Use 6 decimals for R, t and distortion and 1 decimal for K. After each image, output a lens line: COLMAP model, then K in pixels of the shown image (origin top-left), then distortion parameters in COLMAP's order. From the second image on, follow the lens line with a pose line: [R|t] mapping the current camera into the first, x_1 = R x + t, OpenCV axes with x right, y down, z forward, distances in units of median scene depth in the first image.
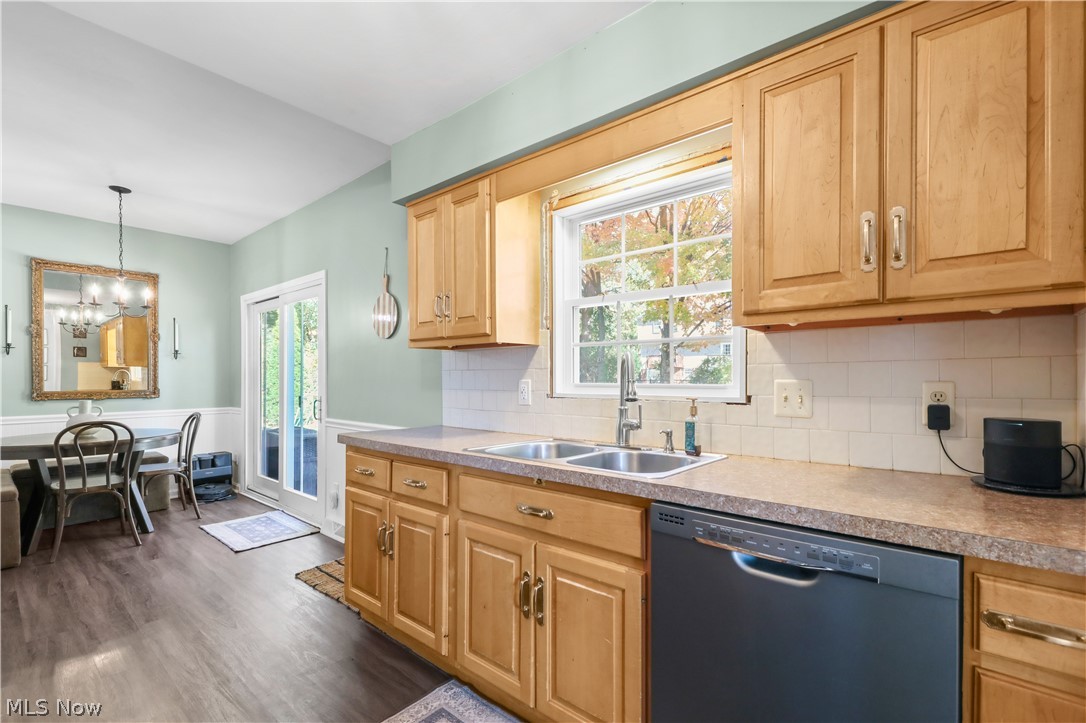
lens RADIAL K [[506.5, 0, 484.3], [0, 506.5, 371.4], [0, 0, 1]] dist [0.001341, 0.000237]
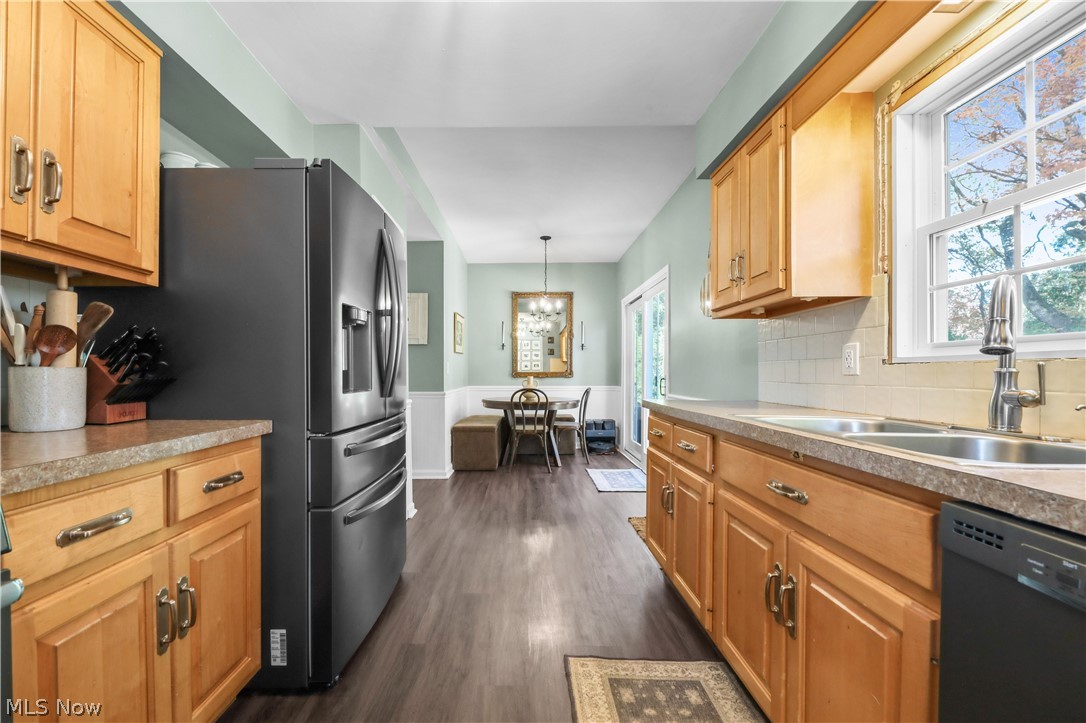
lens RADIAL K [[410.6, 0, 542.5], [0, 410.6, 382.1], [0, 0, 1]] dist [0.000507, -0.003513]
pose [[0.654962, 0.011464, -0.755575, 0.257499], [-0.013227, 0.999906, 0.003705, 0.083993], [0.755546, 0.007567, 0.655052, 0.223683]]
